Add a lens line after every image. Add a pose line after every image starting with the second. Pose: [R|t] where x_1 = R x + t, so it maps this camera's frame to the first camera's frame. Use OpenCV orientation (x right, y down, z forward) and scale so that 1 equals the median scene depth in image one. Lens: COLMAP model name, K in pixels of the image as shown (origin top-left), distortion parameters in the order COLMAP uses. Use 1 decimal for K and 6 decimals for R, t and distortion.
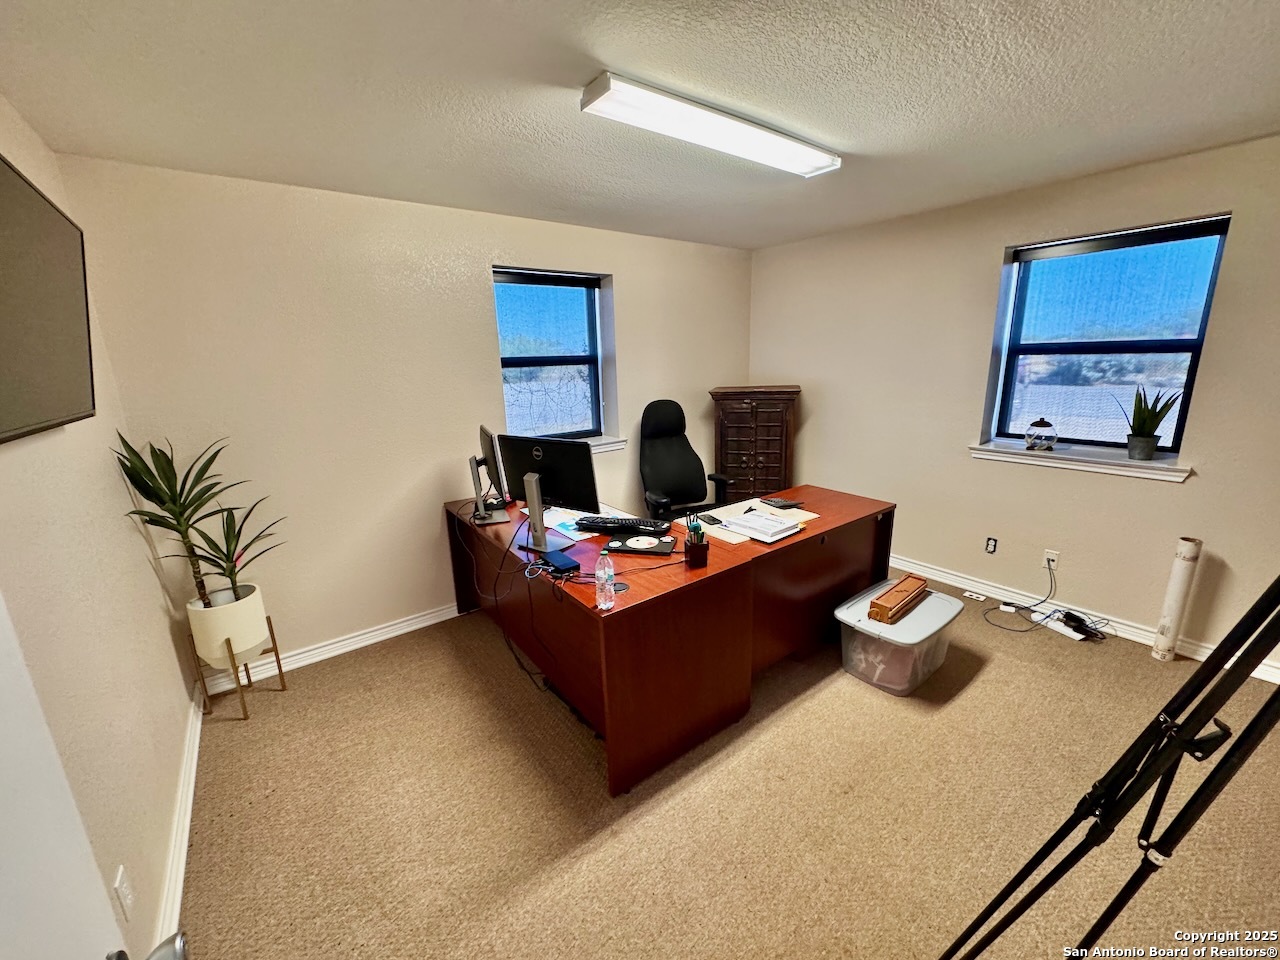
lens RADIAL K [[509.7, 0, 640.0], [0, 509.7, 480.0], [0, 0, 1]] dist [0.000460, 0.000241]
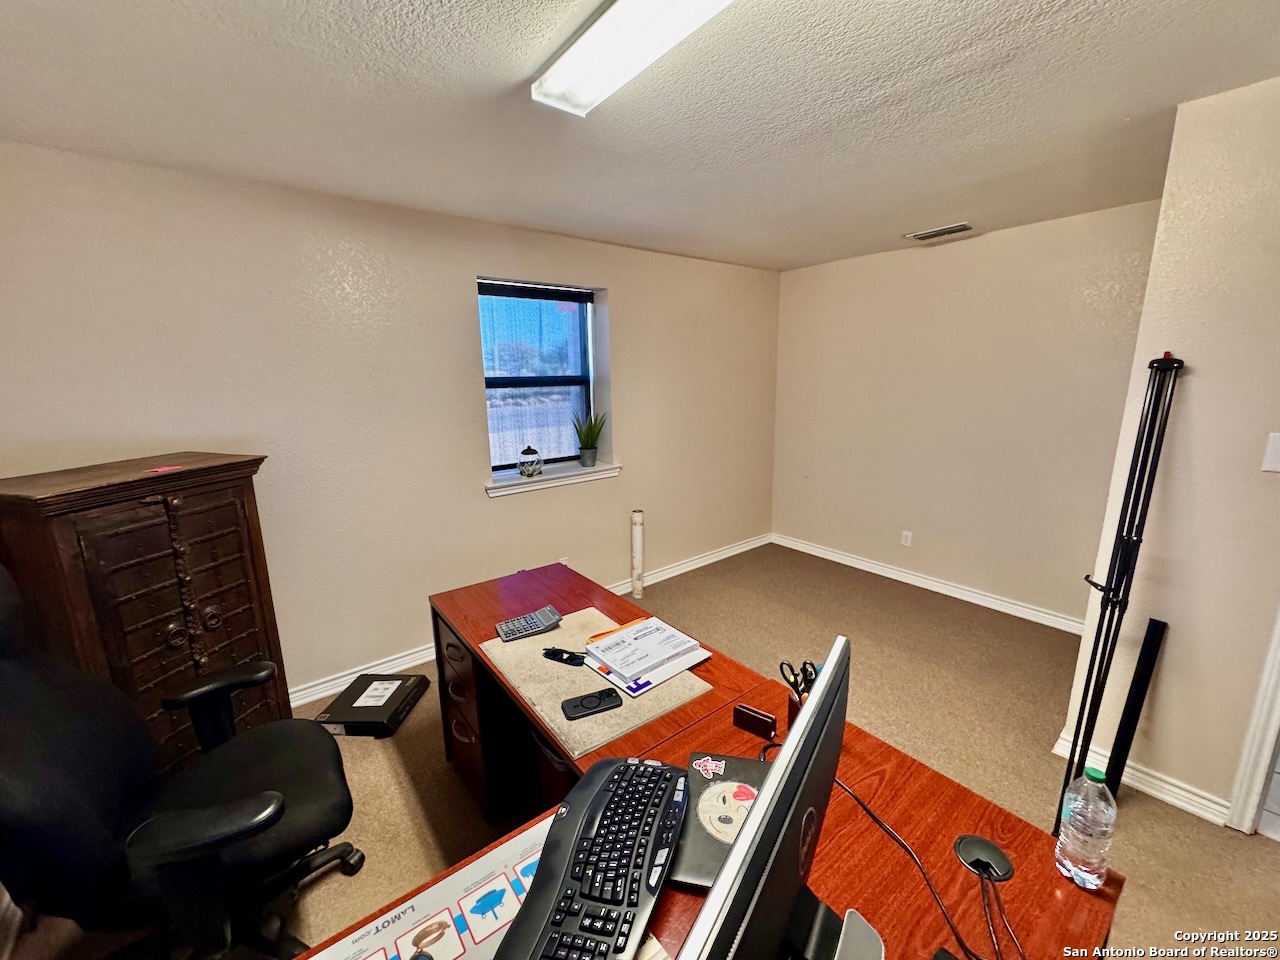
lens RADIAL K [[509.7, 0, 640.0], [0, 509.7, 480.0], [0, 0, 1]] dist [0.000460, 0.000241]
pose [[-0.018014, -0.176719, 0.984097, -0.292425], [0.255945, 0.950646, 0.175397, -0.189540], [-0.966523, 0.255035, 0.028105, 0.797564]]
